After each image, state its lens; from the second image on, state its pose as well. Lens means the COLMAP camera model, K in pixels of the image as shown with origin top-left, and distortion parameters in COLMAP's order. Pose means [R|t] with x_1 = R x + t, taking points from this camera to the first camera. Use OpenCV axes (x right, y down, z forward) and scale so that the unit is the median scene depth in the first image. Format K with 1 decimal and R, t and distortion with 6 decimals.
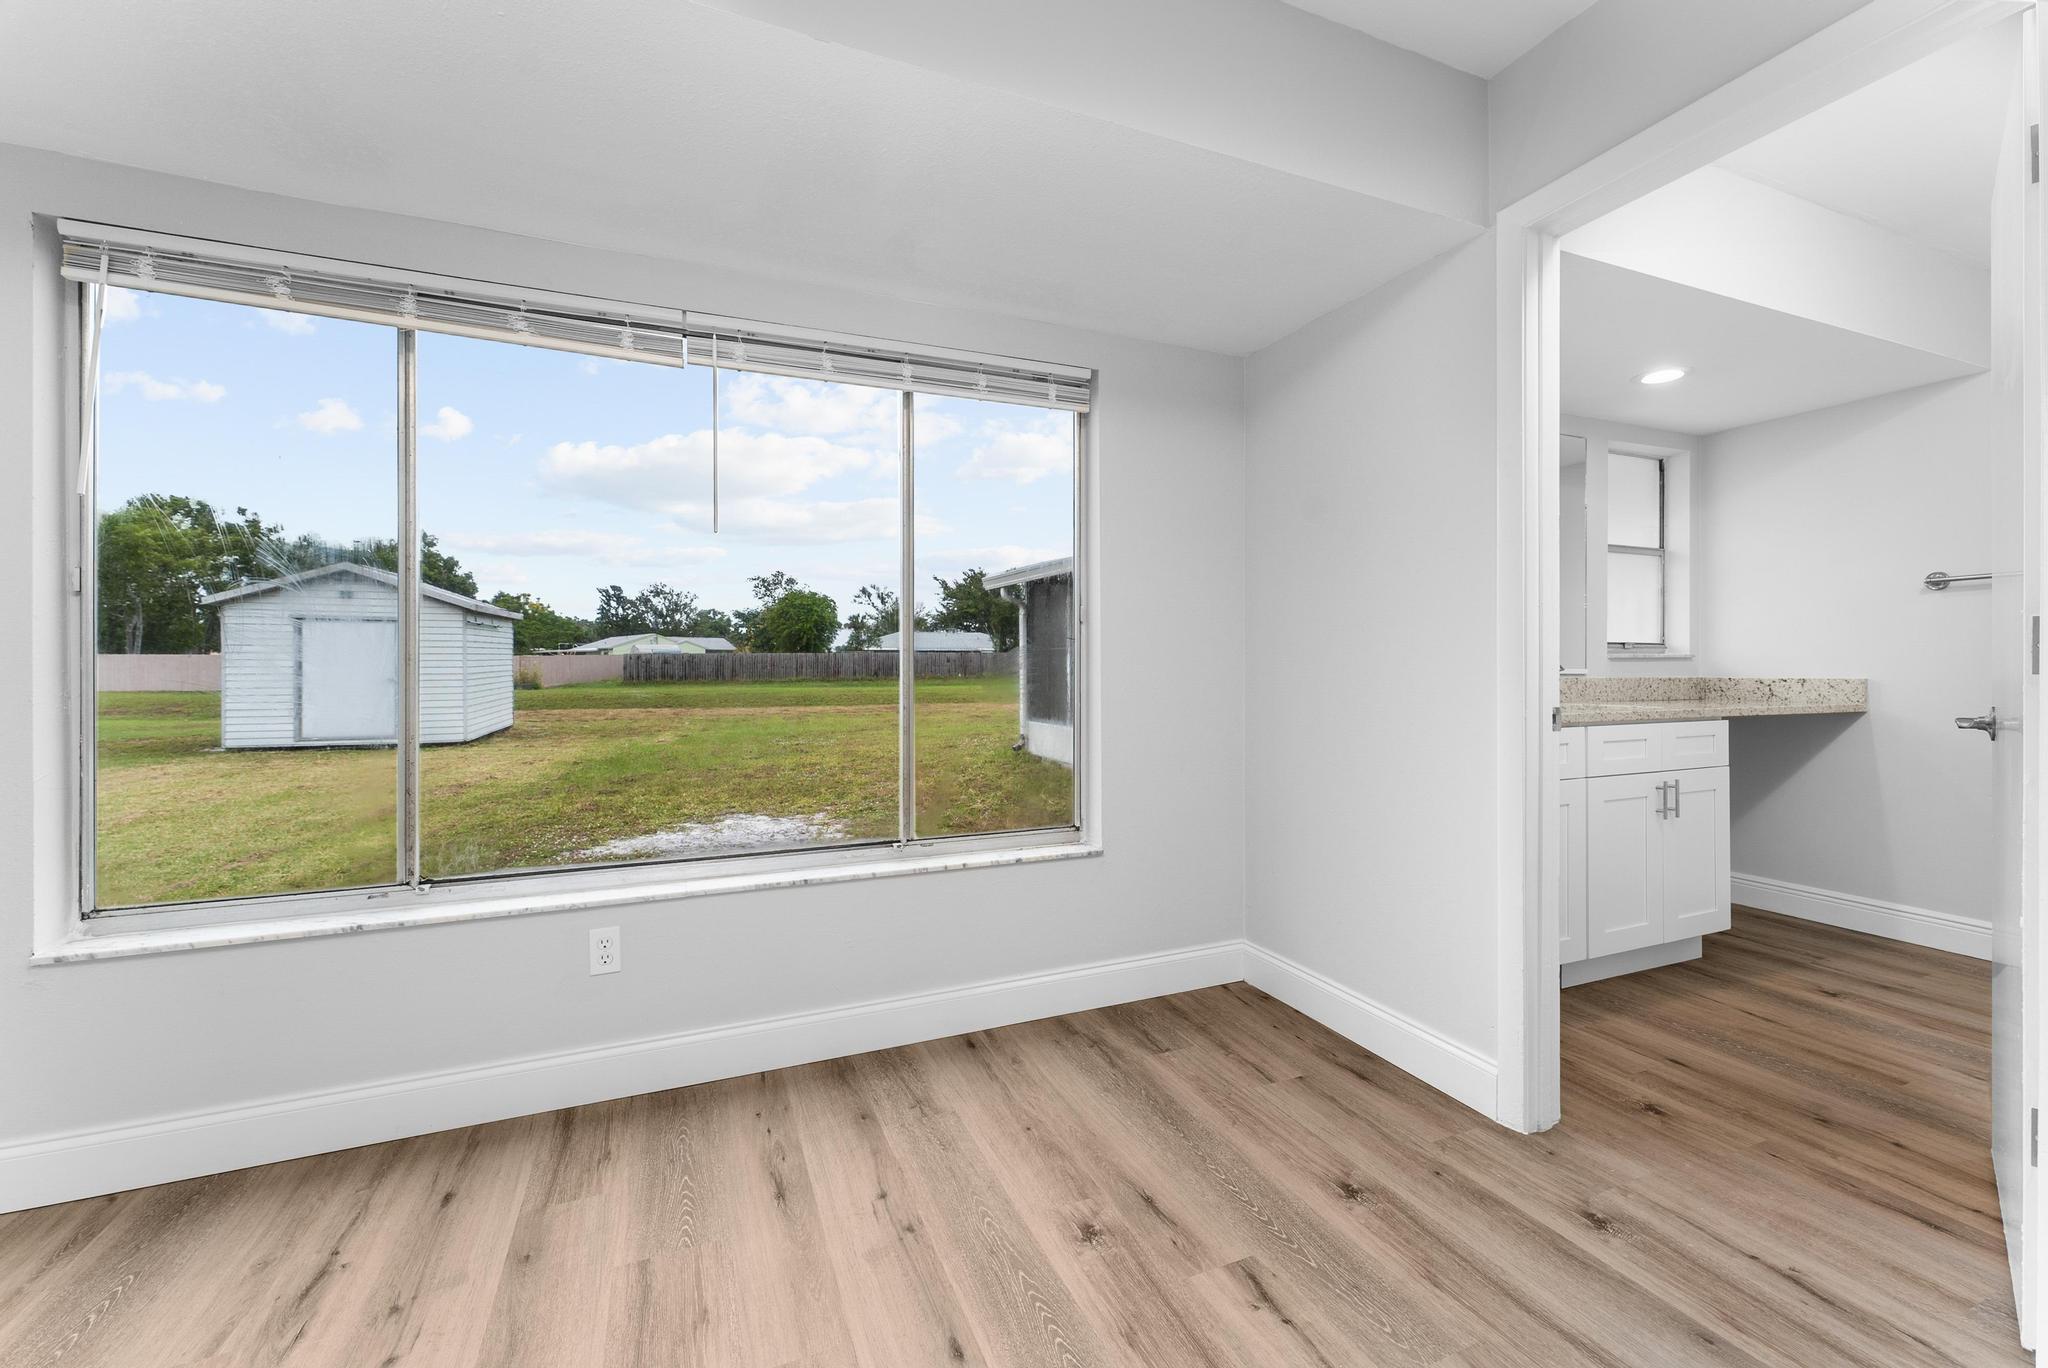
lens RADIAL K [[836.8, 0, 1019.8], [0, 836.8, 672.9], [0, 0, 1]] dist [0.002956, -0.000108]
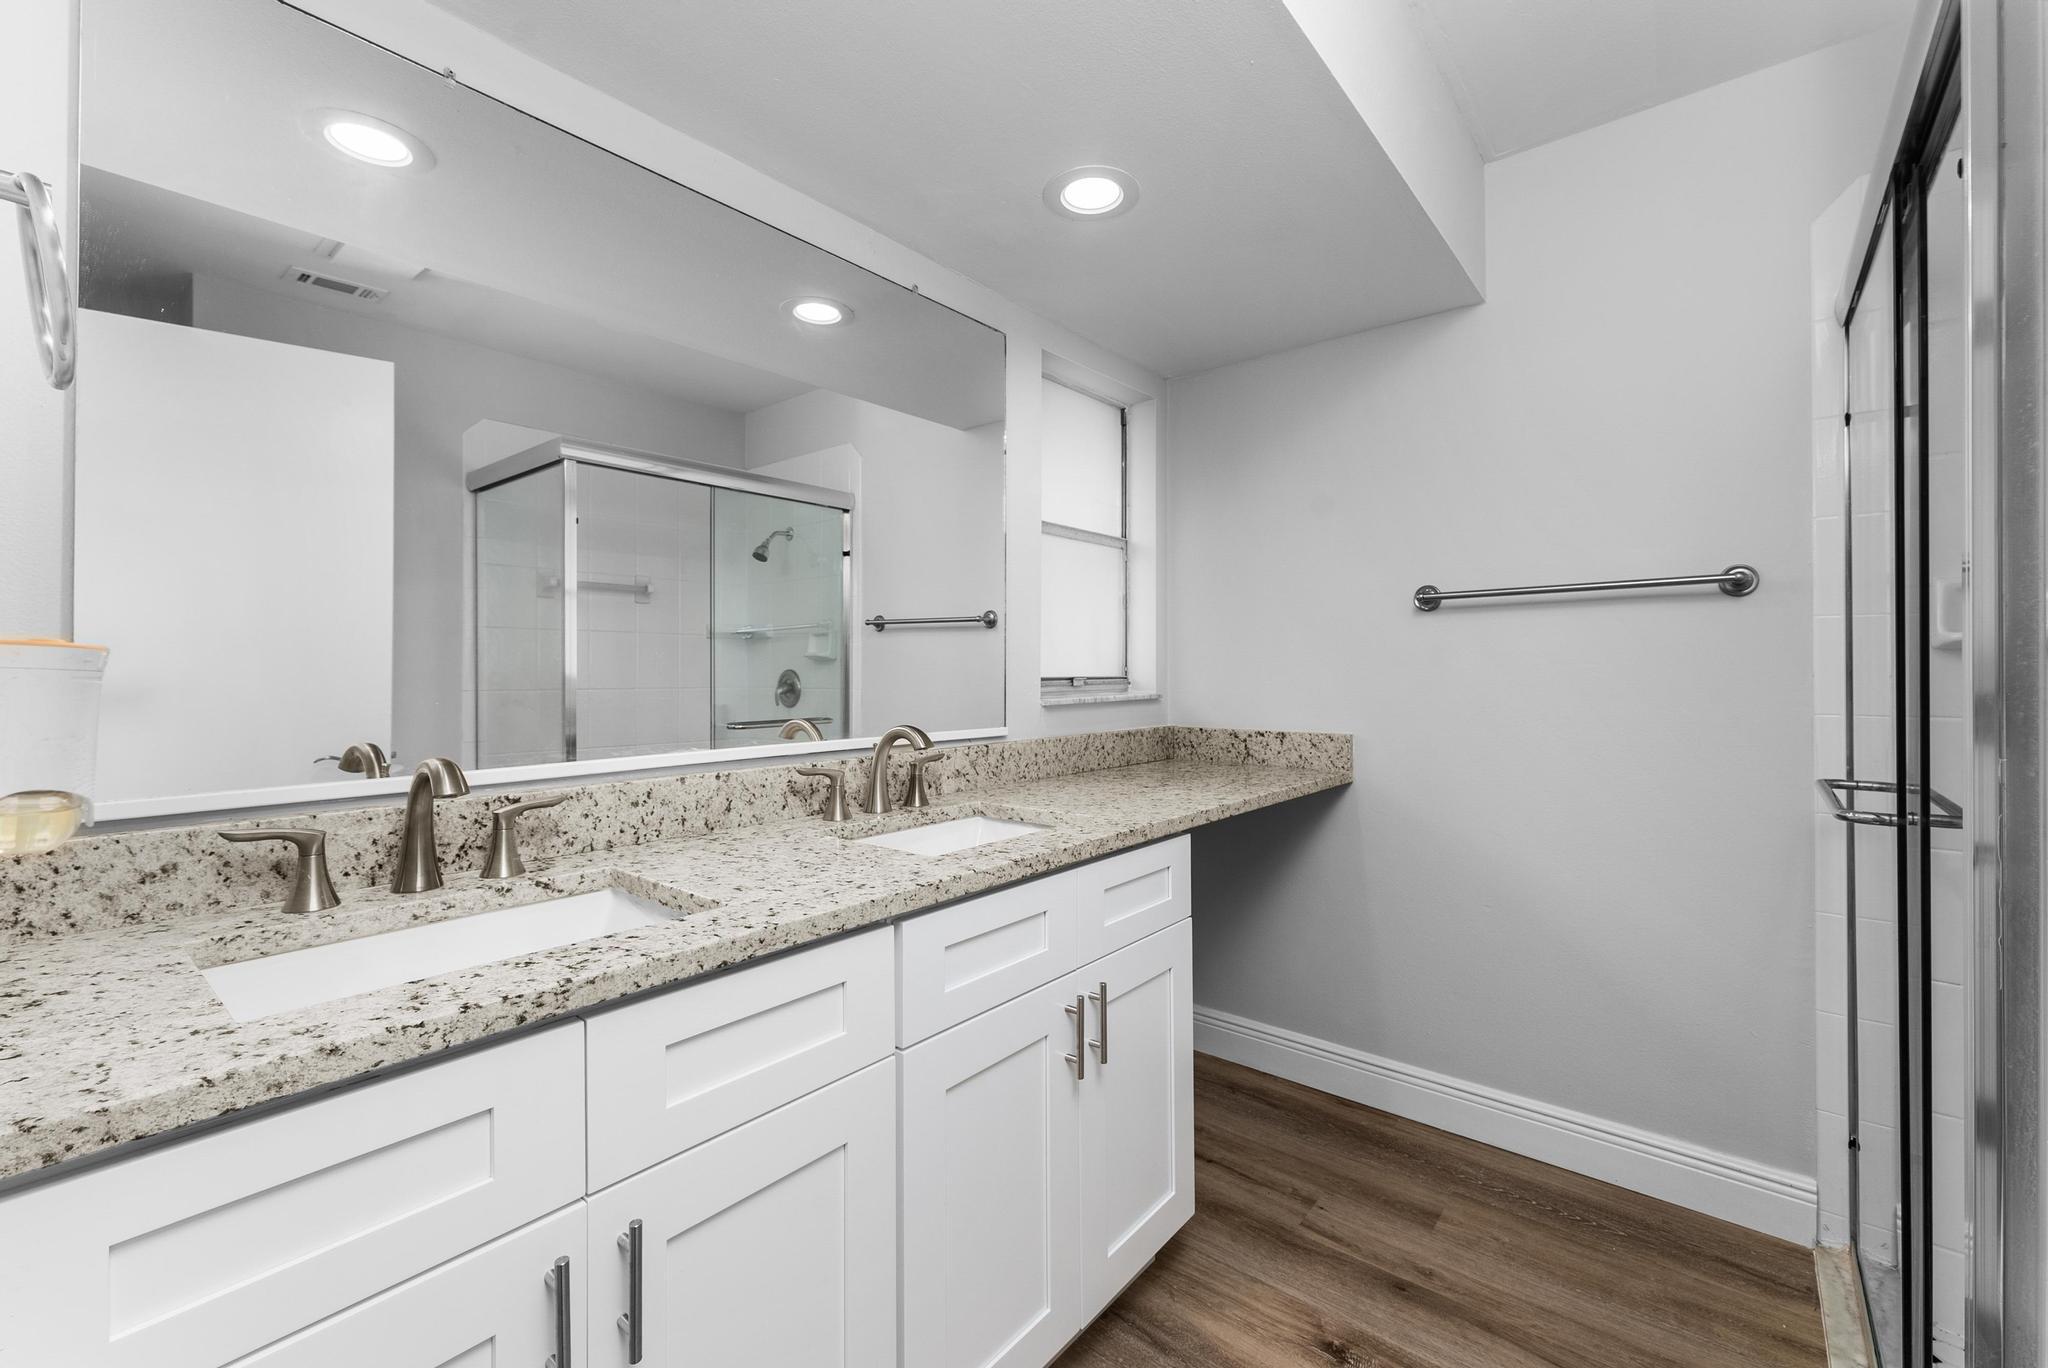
lens RADIAL K [[836.8, 0, 1028.6], [0, 836.8, 671.4], [0, 0, 1]] dist [0.002956, -0.000108]
pose [[0.887268, -0.002365, 0.461248, 0.412678], [0.003439, 0.999993, -0.001488, -0.041955], [-0.461241, 0.002906, 0.887270, 0.464890]]
